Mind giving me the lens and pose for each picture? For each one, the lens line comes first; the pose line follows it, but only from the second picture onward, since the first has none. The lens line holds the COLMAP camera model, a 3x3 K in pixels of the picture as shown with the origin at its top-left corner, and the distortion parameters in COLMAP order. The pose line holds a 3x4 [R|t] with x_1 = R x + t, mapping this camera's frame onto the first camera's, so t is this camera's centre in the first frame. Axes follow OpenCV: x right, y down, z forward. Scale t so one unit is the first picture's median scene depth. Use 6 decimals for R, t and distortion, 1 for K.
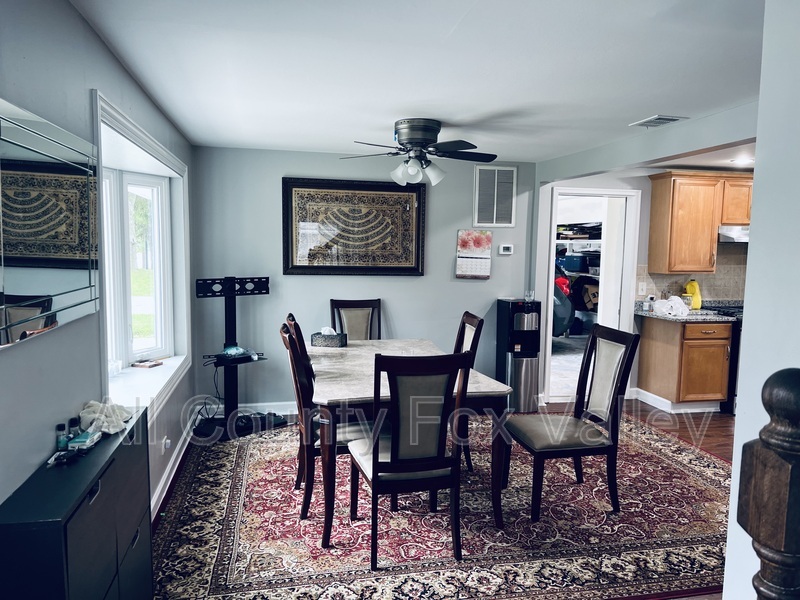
lens RADIAL K [[604.5, 0, 400.4], [0, 604.5, 300.6], [0, 0, 1]] dist [0.013462, -0.001058]
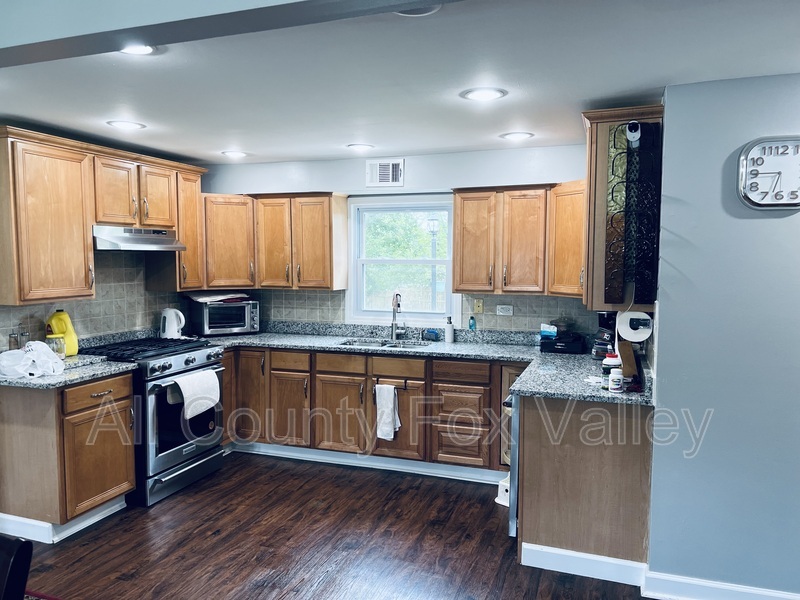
lens RADIAL K [[604.5, 0, 400.3], [0, 604.5, 299.6], [0, 0, 1]] dist [0.013462, -0.001058]
pose [[0.521072, -0.079869, 0.849767, 0.137864], [0.091462, 0.995104, 0.037445, -0.038025], [-0.848598, 0.058210, 0.525826, 0.384855]]
